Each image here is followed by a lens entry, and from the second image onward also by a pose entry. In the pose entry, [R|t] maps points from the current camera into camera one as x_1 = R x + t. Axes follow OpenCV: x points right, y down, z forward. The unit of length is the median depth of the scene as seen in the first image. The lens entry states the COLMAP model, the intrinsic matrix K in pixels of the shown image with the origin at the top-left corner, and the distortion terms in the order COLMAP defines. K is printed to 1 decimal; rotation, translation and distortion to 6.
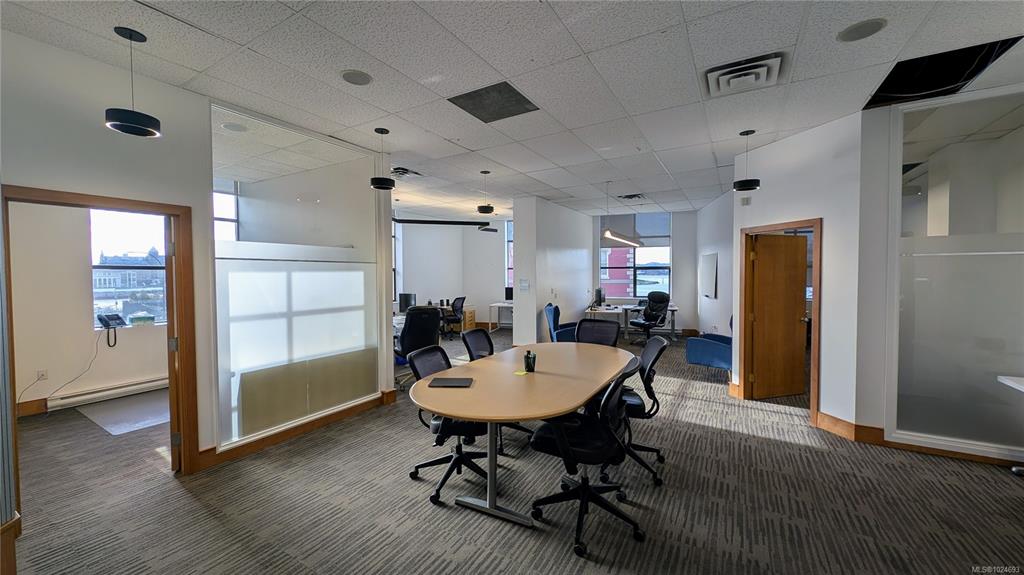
lens RADIAL K [[389.3, 0, 507.0], [0, 389.3, 286.2], [0, 0, 1]] dist [0.000311, -0.000013]
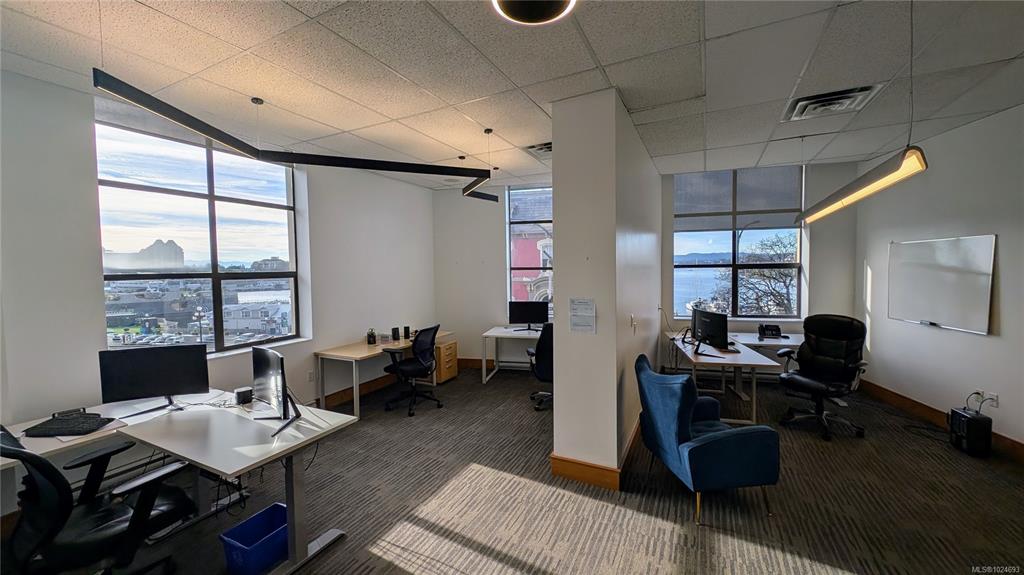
lens RADIAL K [[389.3, 0, 508.8], [0, 389.3, 292.9], [0, 0, 1]] dist [0.000311, -0.000013]
pose [[0.997947, -0.012829, 0.062754, -0.043239], [0.010953, 0.999485, 0.030146, -0.028060], [-0.063108, -0.029397, 0.997574, 0.448624]]
